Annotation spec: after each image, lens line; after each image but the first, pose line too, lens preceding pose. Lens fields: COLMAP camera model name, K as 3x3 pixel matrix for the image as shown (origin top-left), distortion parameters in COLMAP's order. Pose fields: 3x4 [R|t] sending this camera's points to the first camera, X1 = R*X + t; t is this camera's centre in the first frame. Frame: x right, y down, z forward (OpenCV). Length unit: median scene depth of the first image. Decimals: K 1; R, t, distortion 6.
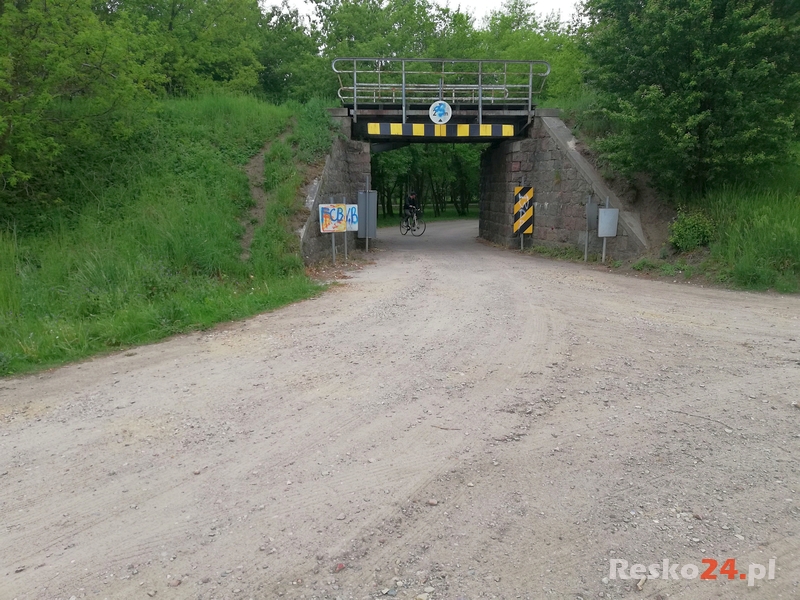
lens RADIAL K [[586.0, 0, 400.8], [0, 586.0, 310.7], [0, 0, 1]] dist [0.057482, -0.080492]
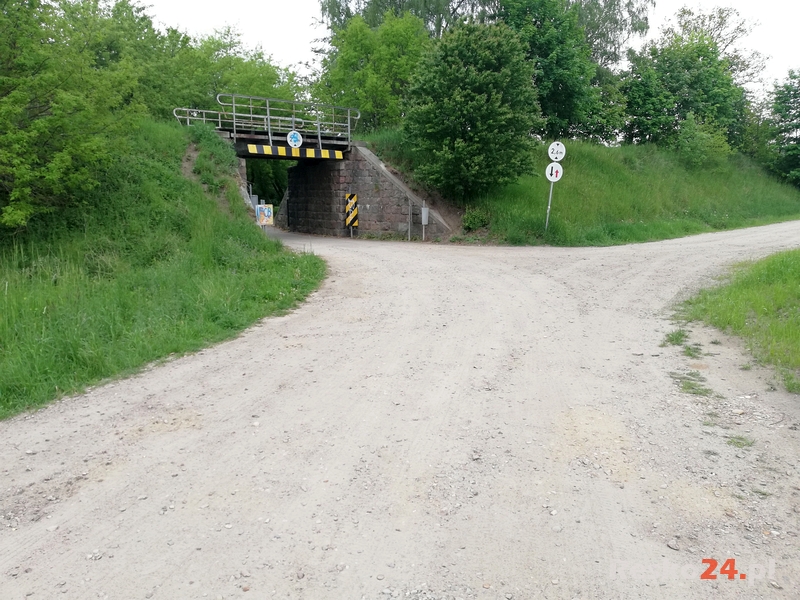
lens RADIAL K [[586.0, 0, 400.8], [0, 586.0, 310.7], [0, 0, 1]] dist [0.057482, -0.080492]
pose [[0.833037, -0.100823, 0.543953, -0.516651], [0.107577, 0.994006, 0.019493, 0.062247], [-0.542658, 0.042279, 0.838889, -0.275290]]
